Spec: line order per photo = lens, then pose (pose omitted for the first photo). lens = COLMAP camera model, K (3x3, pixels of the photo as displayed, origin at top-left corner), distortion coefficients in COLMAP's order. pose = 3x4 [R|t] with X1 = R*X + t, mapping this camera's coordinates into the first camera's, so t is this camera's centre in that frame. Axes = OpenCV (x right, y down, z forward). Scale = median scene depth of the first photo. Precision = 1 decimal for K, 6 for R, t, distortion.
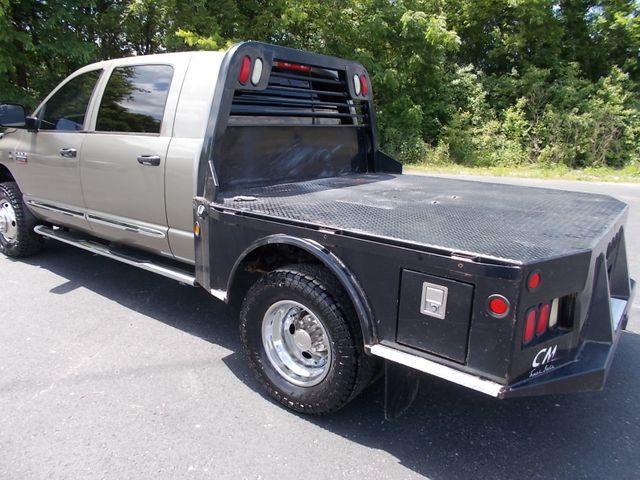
lens RADIAL K [[489.3, 0, 321.2], [0, 489.3, 236.1], [0, 0, 1]] dist [-0.001772, -0.008439]
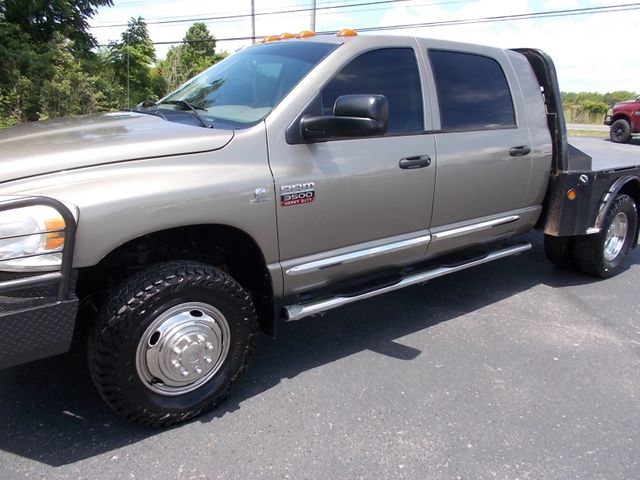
lens RADIAL K [[489.3, 0, 321.2], [0, 489.3, 236.1], [0, 0, 1]] dist [-0.001772, -0.008439]
pose [[0.273362, -0.281737, 0.919727, -1.230573], [0.211986, 0.950283, 0.228090, -0.256783], [-0.938262, 0.132618, 0.319495, 0.896027]]
